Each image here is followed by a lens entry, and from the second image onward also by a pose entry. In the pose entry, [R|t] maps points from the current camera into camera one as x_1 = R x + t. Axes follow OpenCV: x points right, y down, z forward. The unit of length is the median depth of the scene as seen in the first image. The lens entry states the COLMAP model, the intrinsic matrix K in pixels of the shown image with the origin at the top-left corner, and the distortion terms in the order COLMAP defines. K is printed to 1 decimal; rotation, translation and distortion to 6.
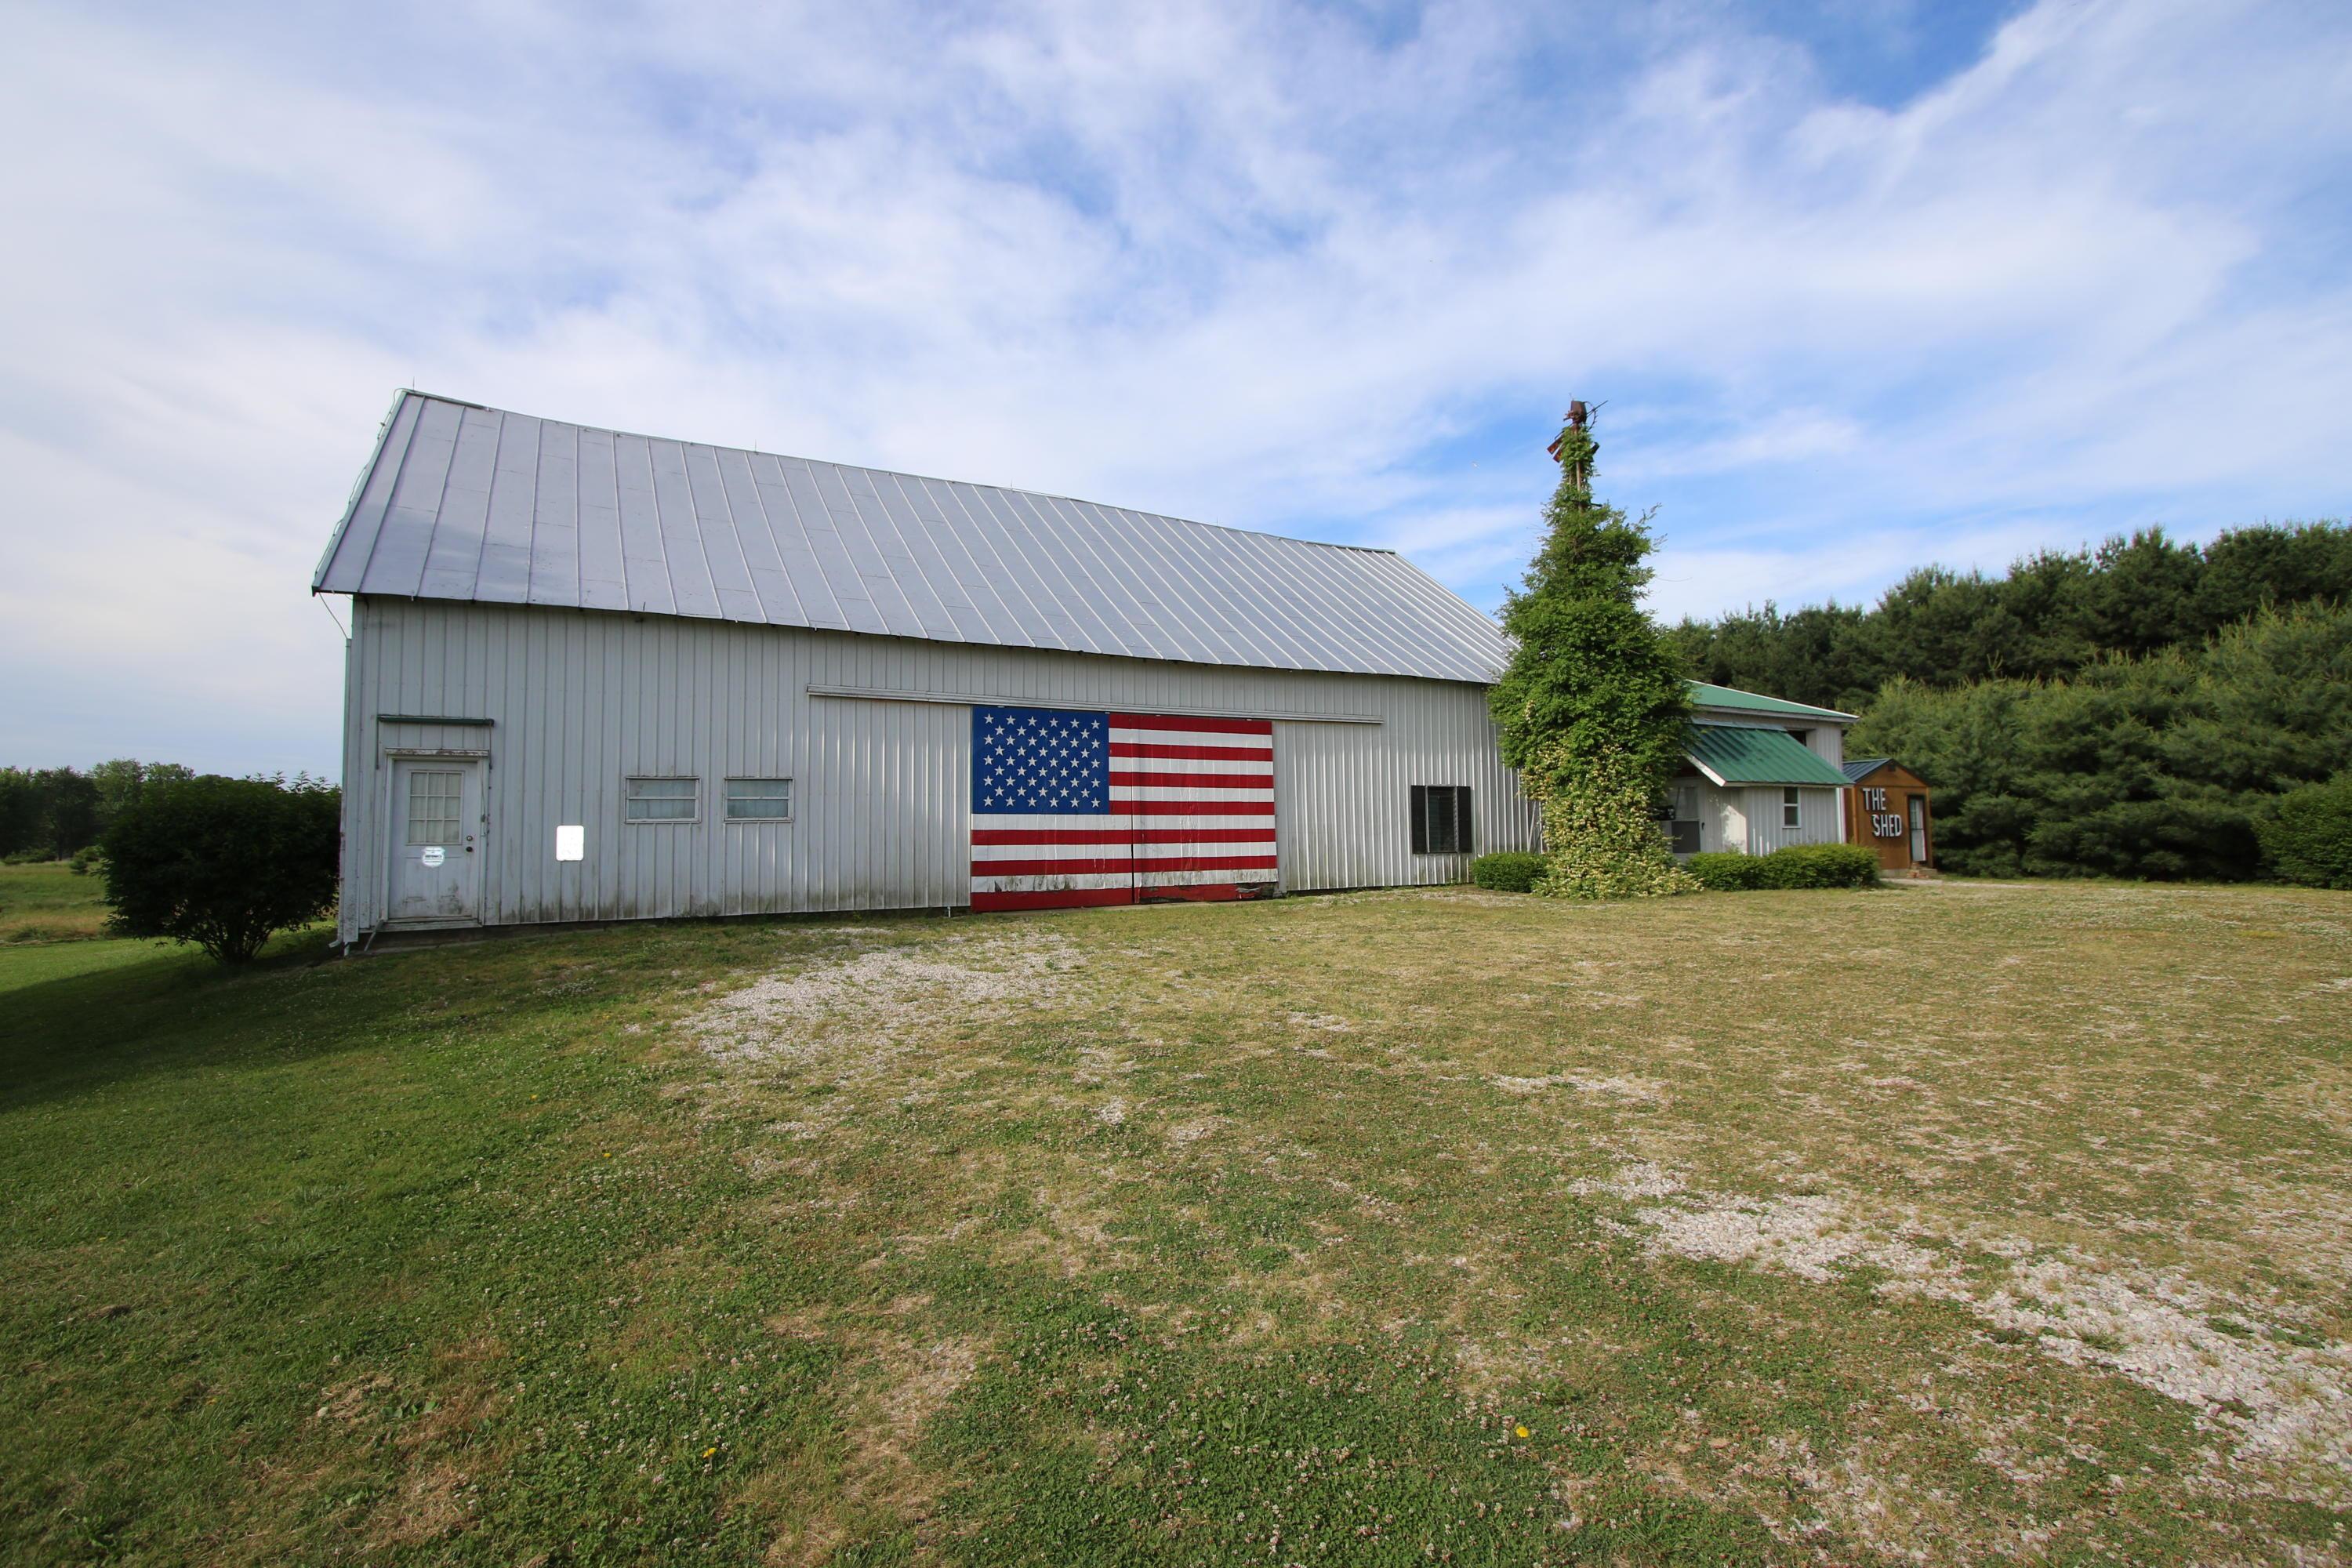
lens RADIAL K [[1064.0, 0, 1176.0], [0, 1064.0, 784.0], [0, 0, 1]] dist [0.000089, 0.000016]
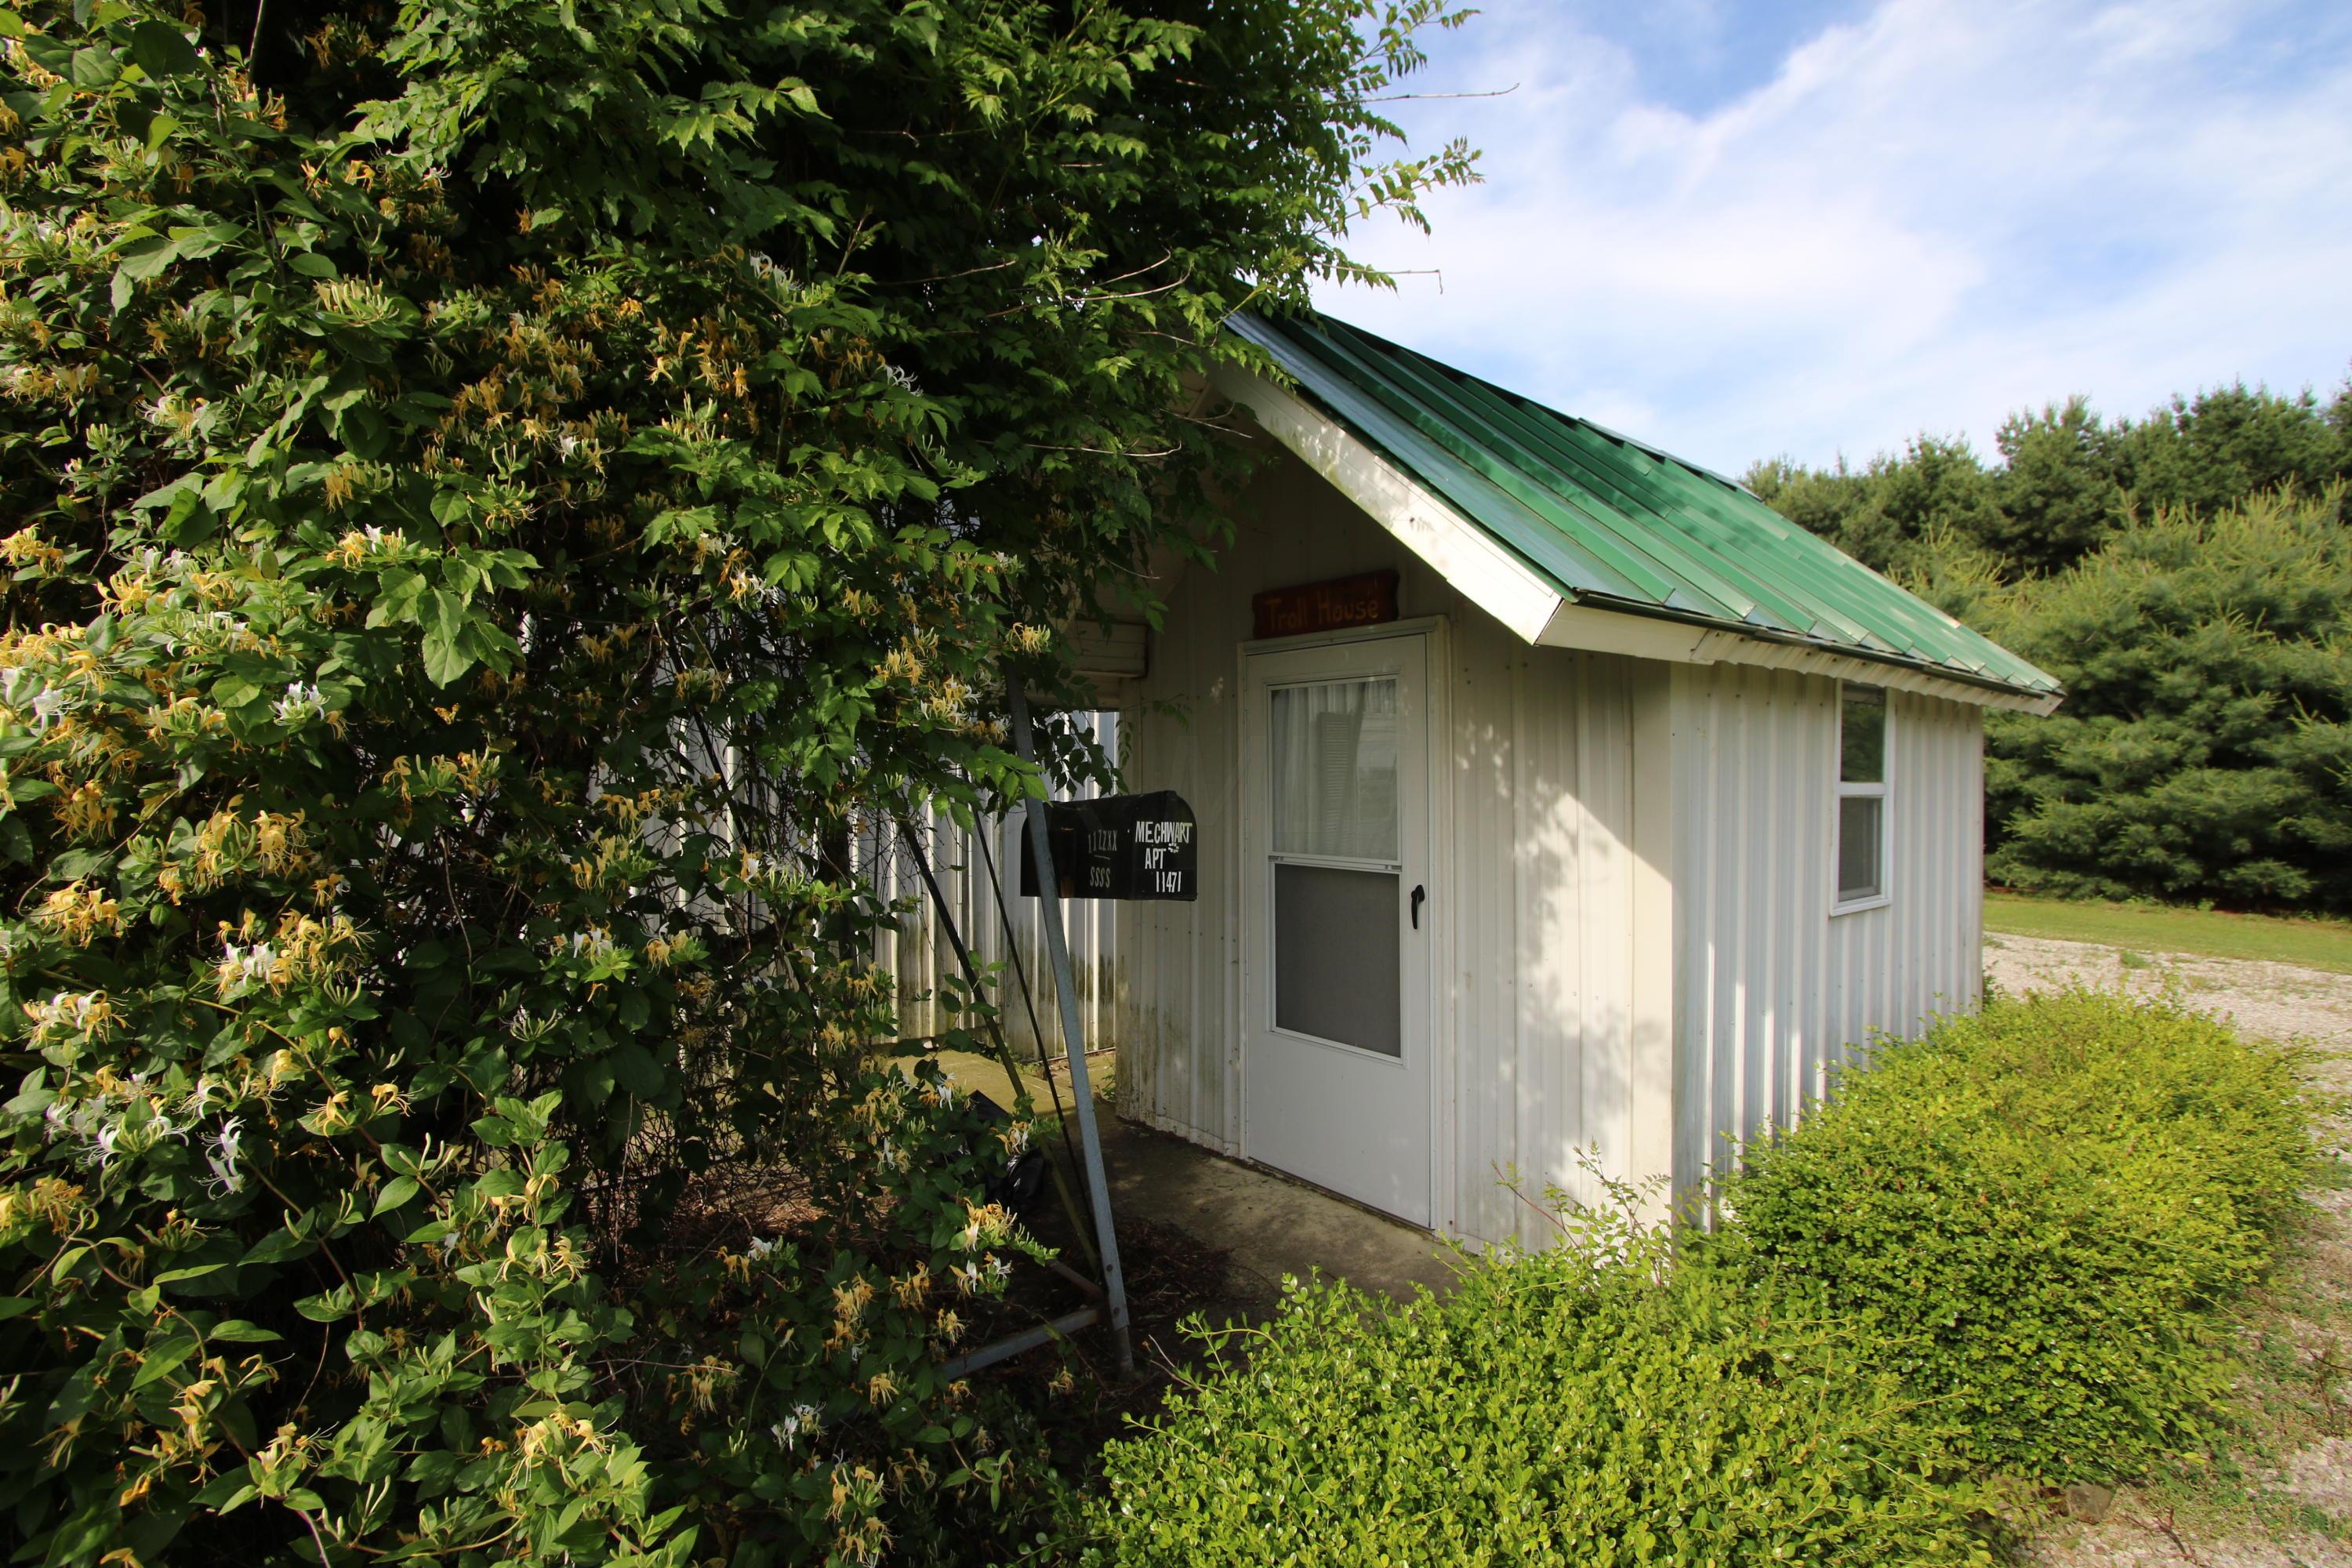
lens RADIAL K [[1064.0, 0, 1176.0], [0, 1064.0, 784.0], [0, 0, 1]] dist [0.000089, 0.000016]
pose [[0.986730, 0.012522, 0.161885, 0.271812], [-0.020923, 0.998515, 0.050291, 0.007552], [-0.161015, -0.053011, 0.985527, 0.531156]]
